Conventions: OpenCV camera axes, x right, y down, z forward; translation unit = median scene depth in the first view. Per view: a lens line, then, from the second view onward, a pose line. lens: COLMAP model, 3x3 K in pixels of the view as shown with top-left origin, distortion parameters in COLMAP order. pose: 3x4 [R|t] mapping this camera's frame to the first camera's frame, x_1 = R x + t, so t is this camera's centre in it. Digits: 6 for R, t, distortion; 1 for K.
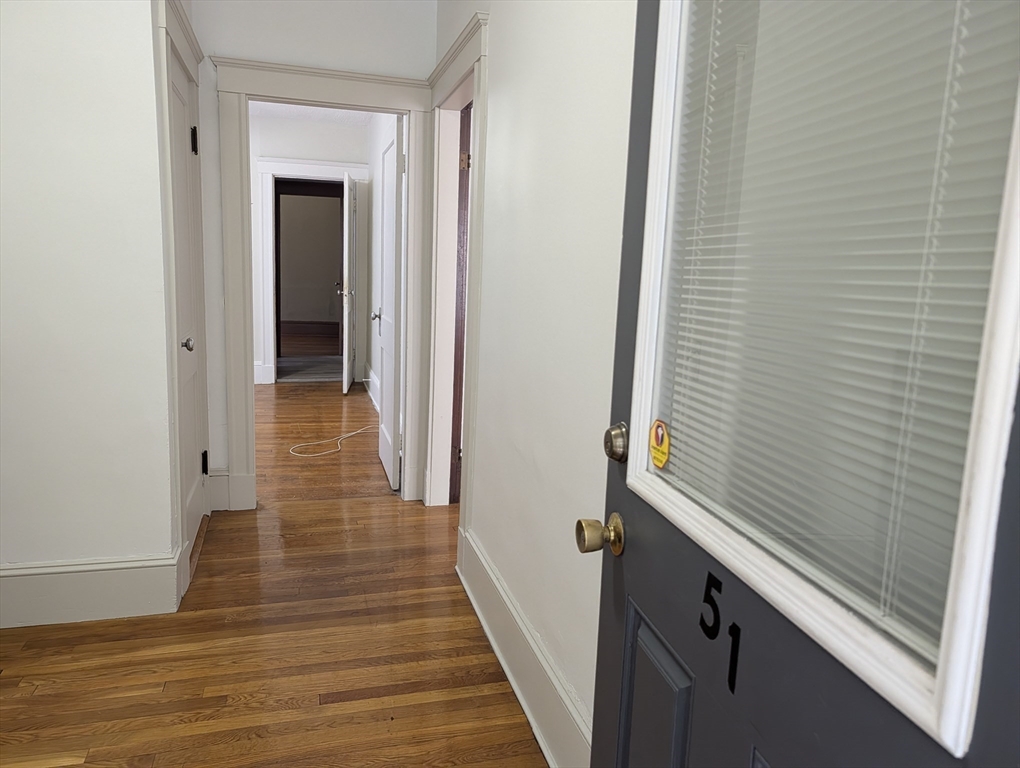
lens RADIAL K [[722.2, 0, 510.0], [0, 722.2, 384.0], [0, 0, 1]] dist [0.001959, -0.004400]
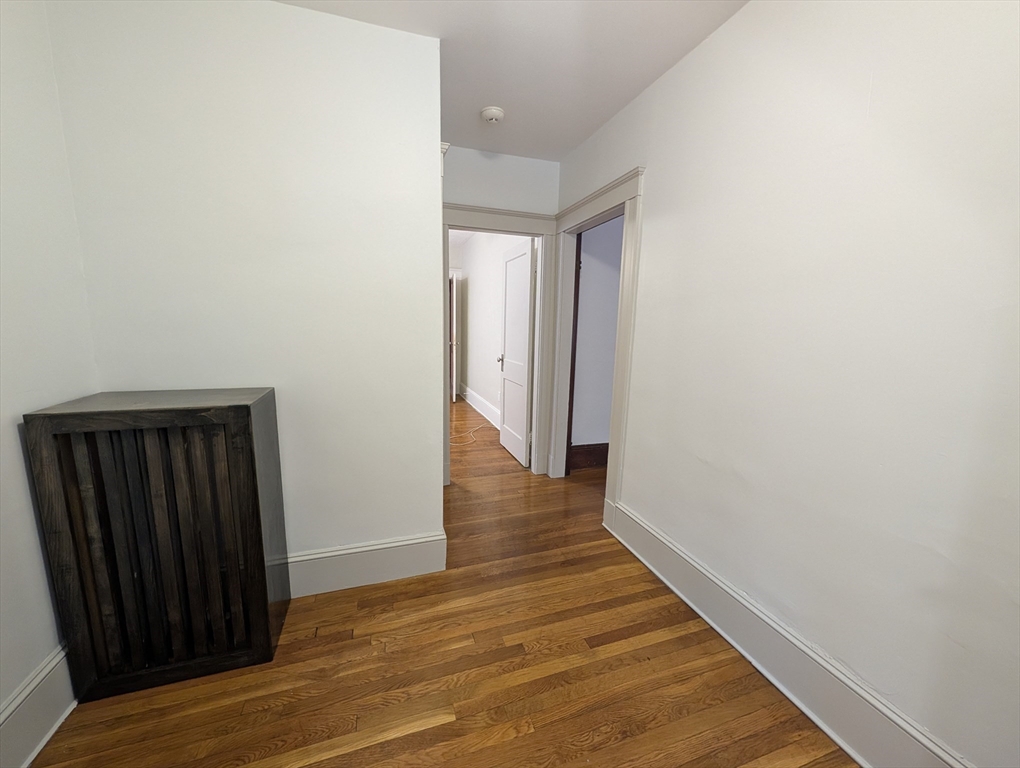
lens RADIAL K [[387.5, 0, 510.0], [0, 387.5, 384.0], [0, 0, 1]] dist [-0.003168, 0.000054]
pose [[0.999041, -0.028971, 0.032838, -0.349784], [0.029132, 0.999566, -0.004438, -0.060820], [-0.032696, 0.005391, 0.999451, 0.198653]]
